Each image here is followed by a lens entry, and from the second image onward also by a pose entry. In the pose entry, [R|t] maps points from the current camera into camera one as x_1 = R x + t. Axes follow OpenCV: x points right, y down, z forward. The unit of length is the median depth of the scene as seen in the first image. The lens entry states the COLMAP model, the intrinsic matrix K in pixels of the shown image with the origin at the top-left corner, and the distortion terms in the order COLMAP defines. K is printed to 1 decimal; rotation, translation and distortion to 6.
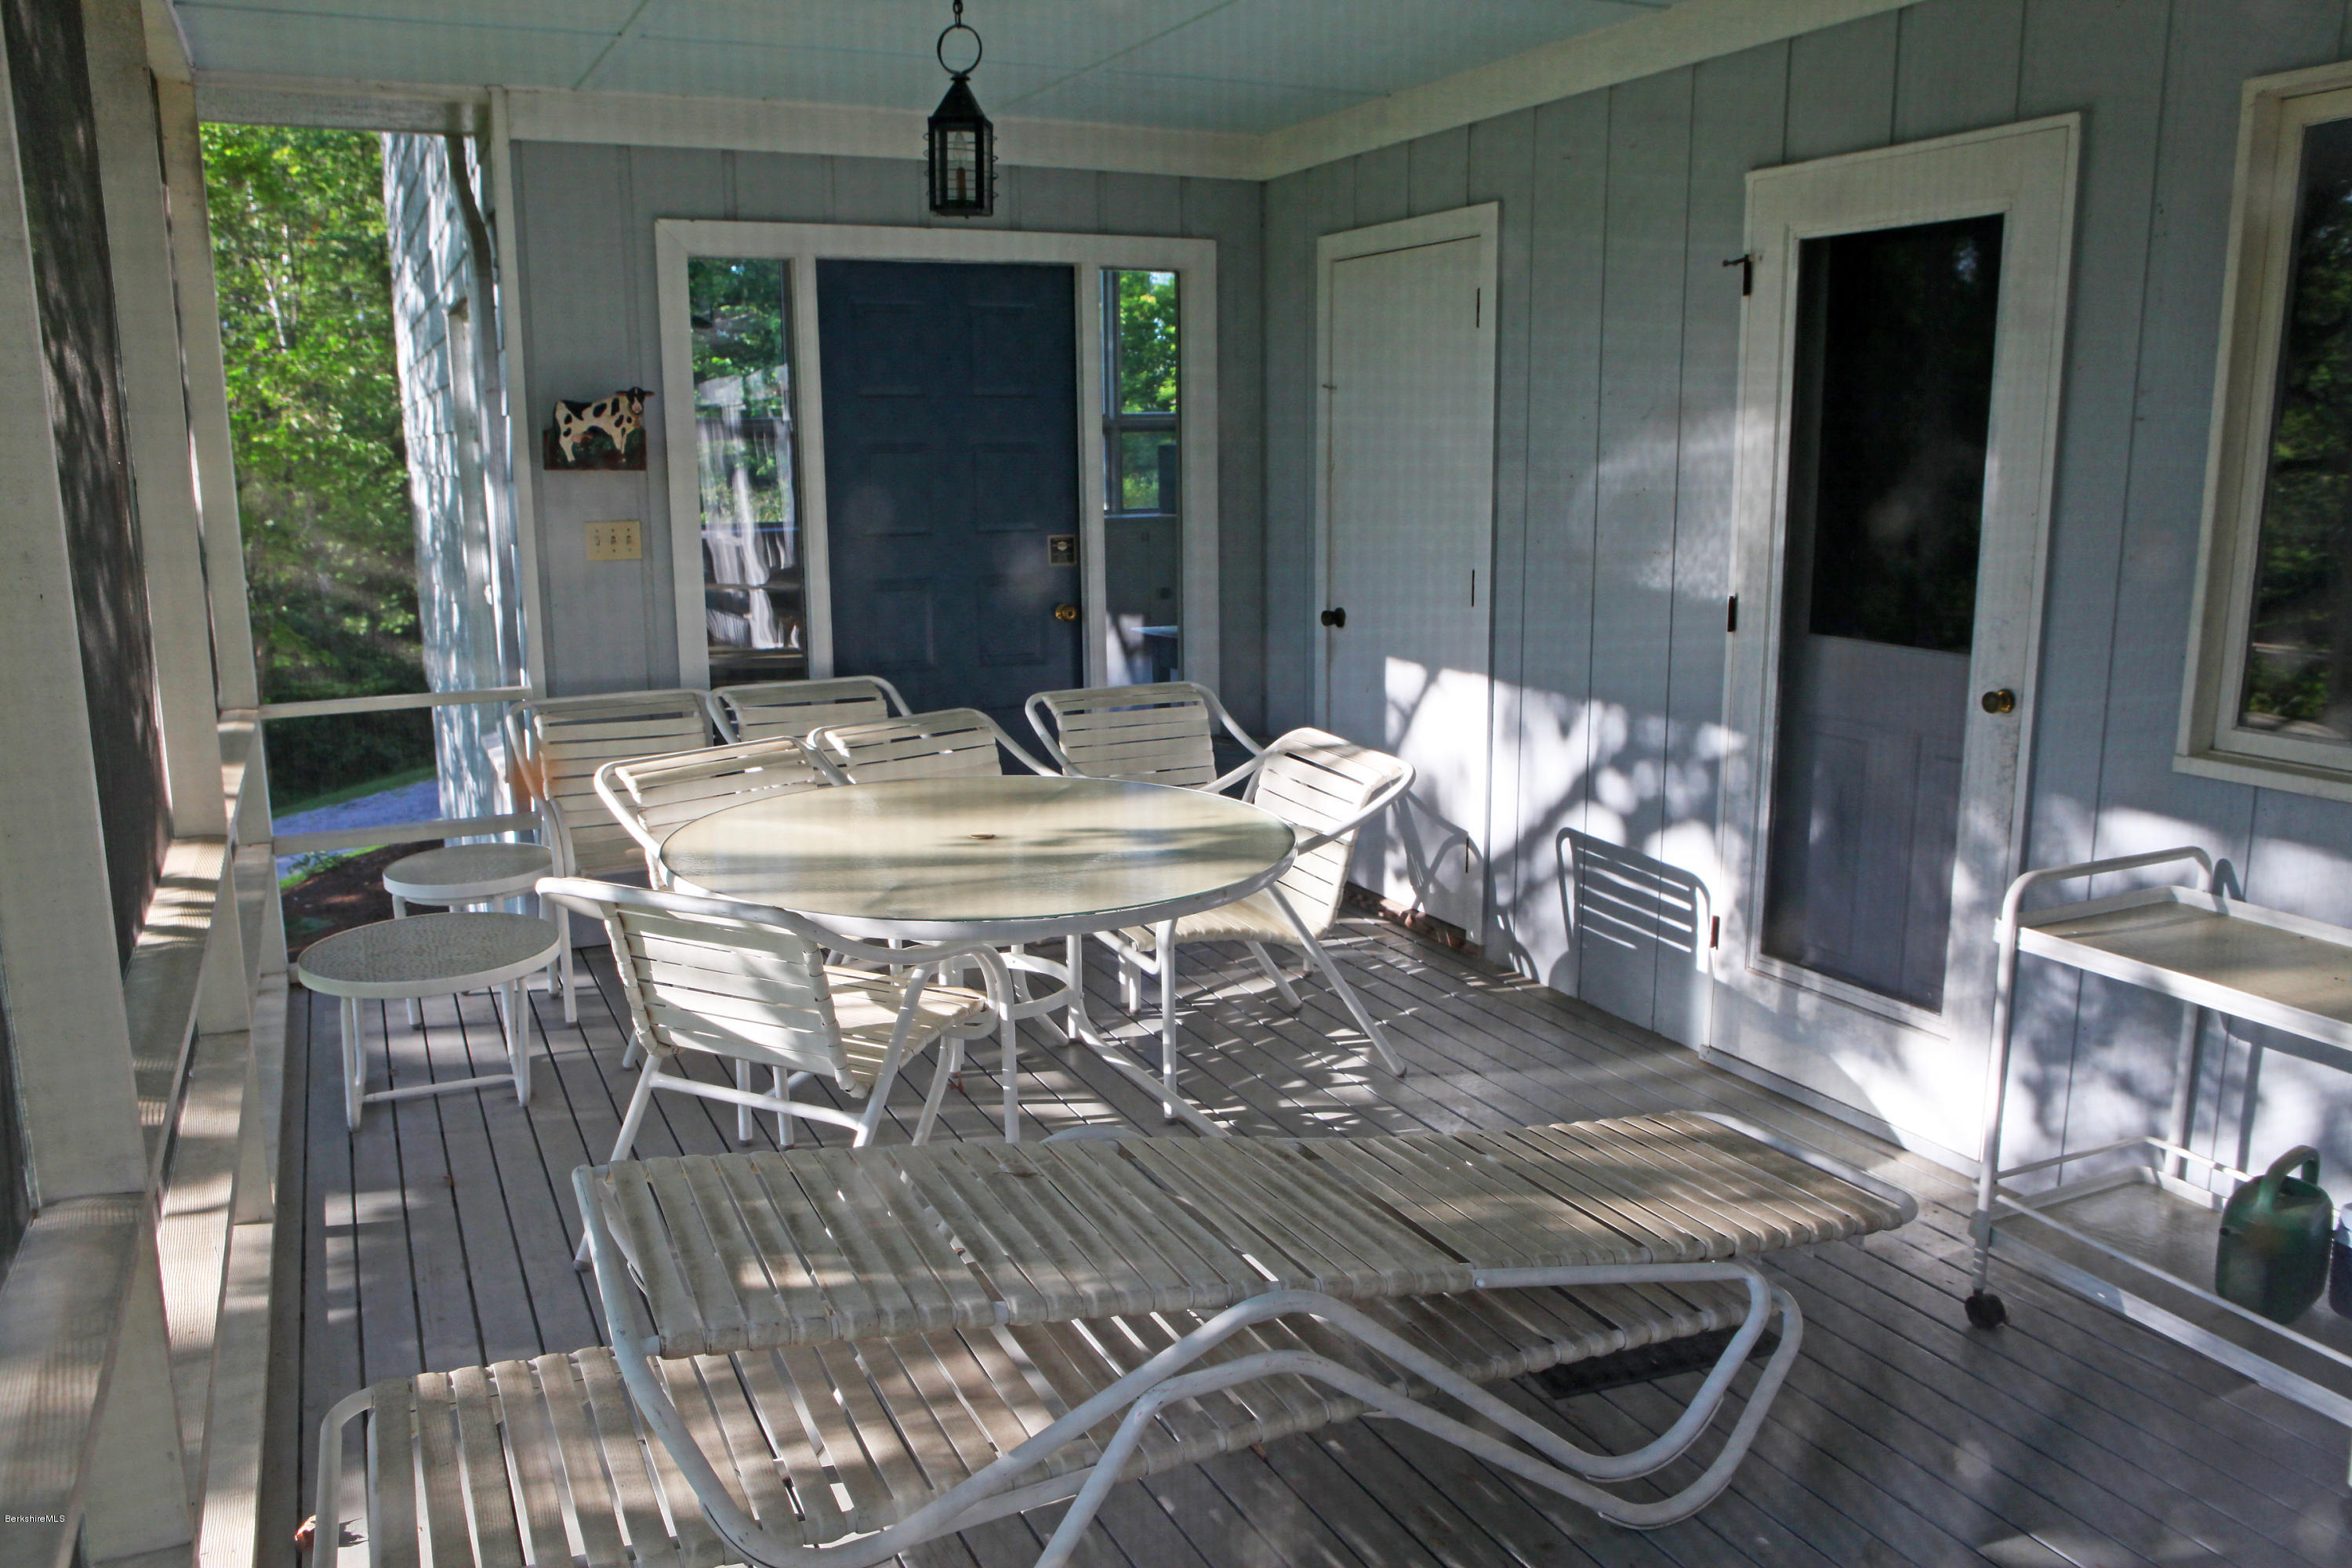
lens RADIAL K [[1782.1, 0, 1169.4], [0, 1782.1, 791.2], [0, 0, 1]] dist [-0.065361, 0.035939]
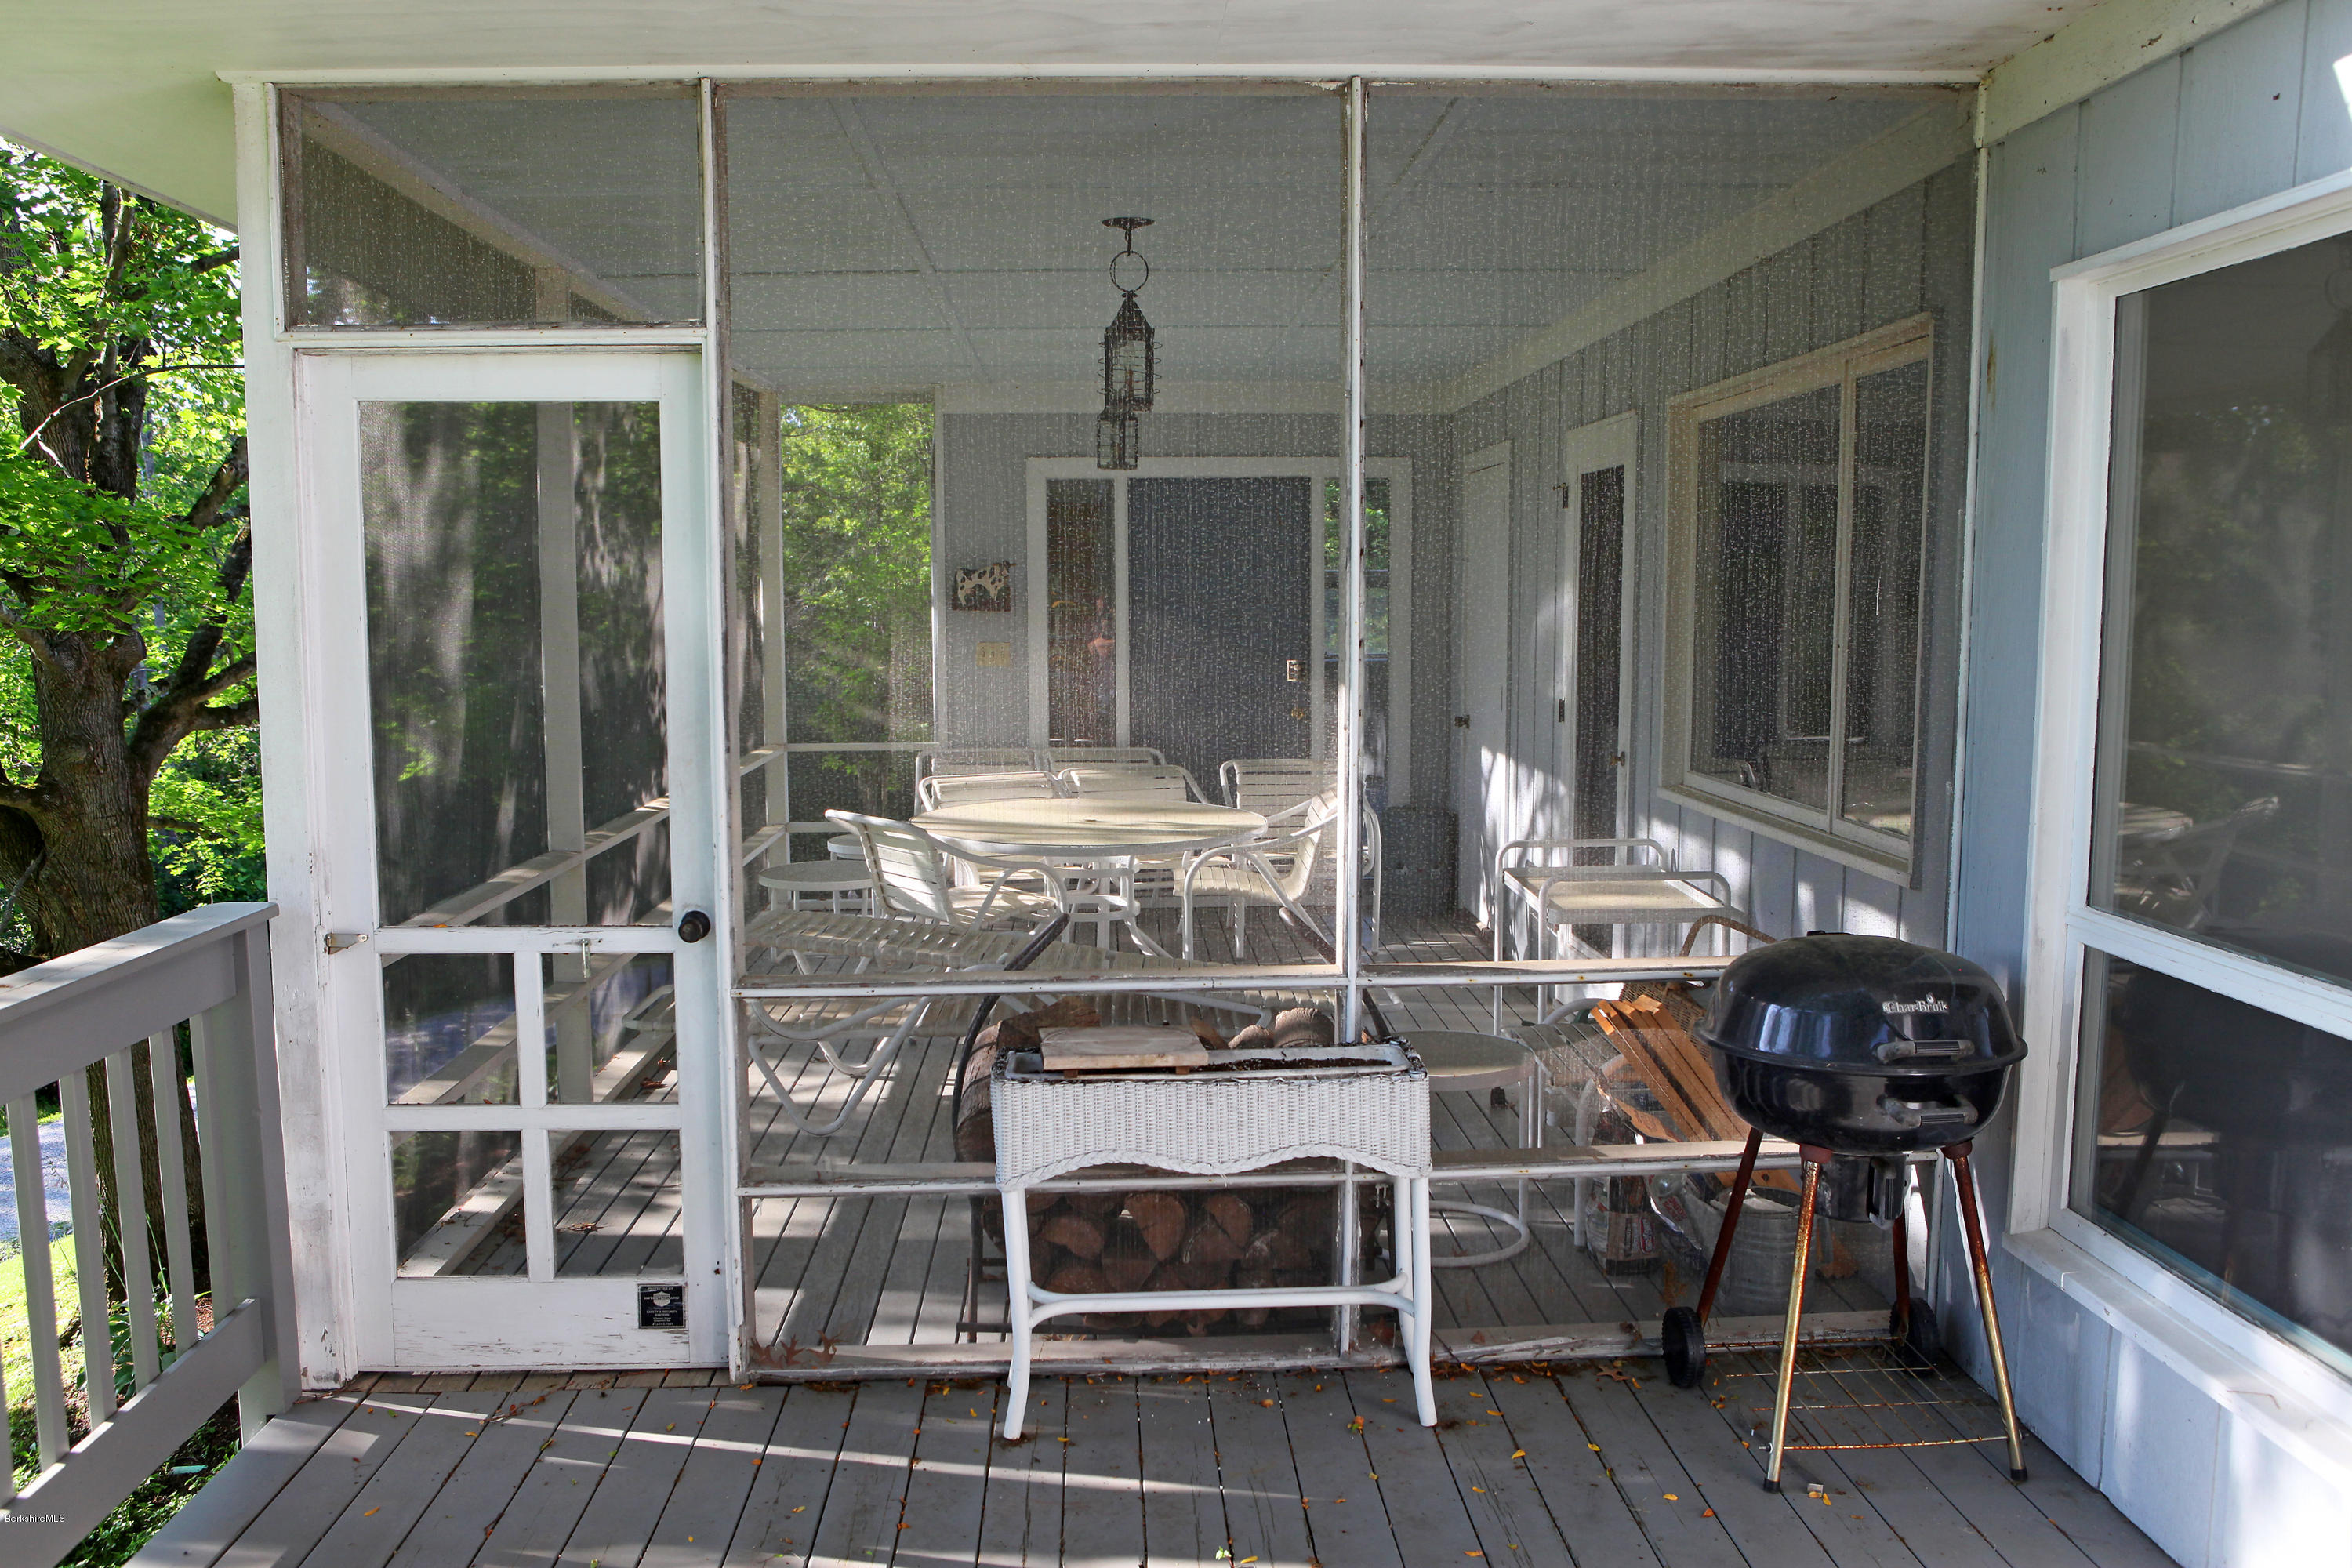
lens RADIAL K [[2004.3, 0, 1176.1], [0, 2004.3, 790.4], [0, 0, 1]] dist [-0.025299, -0.006390]
pose [[0.908923, 0.047830, -0.414212, 0.626425], [-0.085349, 0.993707, -0.072540, 0.104762], [0.408136, 0.101286, 0.907285, -0.602772]]
